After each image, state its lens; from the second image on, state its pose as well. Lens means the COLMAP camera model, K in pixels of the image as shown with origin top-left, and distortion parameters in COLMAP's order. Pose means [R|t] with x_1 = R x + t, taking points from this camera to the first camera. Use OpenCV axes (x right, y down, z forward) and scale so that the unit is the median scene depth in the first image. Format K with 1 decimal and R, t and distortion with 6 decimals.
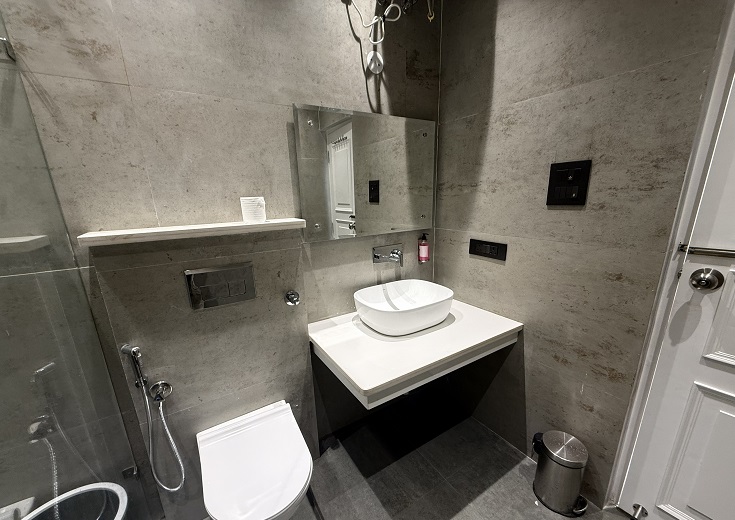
lens RADIAL K [[294.2, 0, 367.5], [0, 294.2, 276.1], [0, 0, 1]] dist [-0.000072, 0.000552]
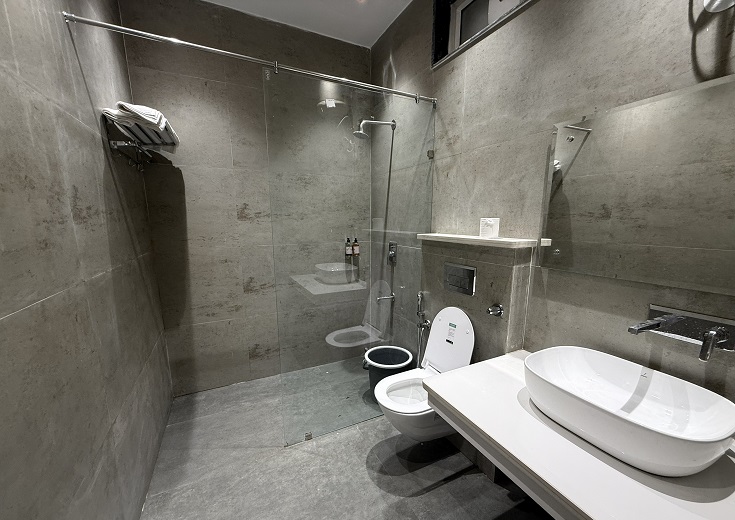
lens RADIAL K [[294.2, 0, 367.5], [0, 294.2, 276.1], [0, 0, 1]] dist [-0.000072, 0.000552]
pose [[-0.095476, 0.218123, -0.971240, 0.927272], [-0.261776, 0.935853, 0.235909, -0.196872], [0.960395, 0.276771, -0.032252, 0.609691]]
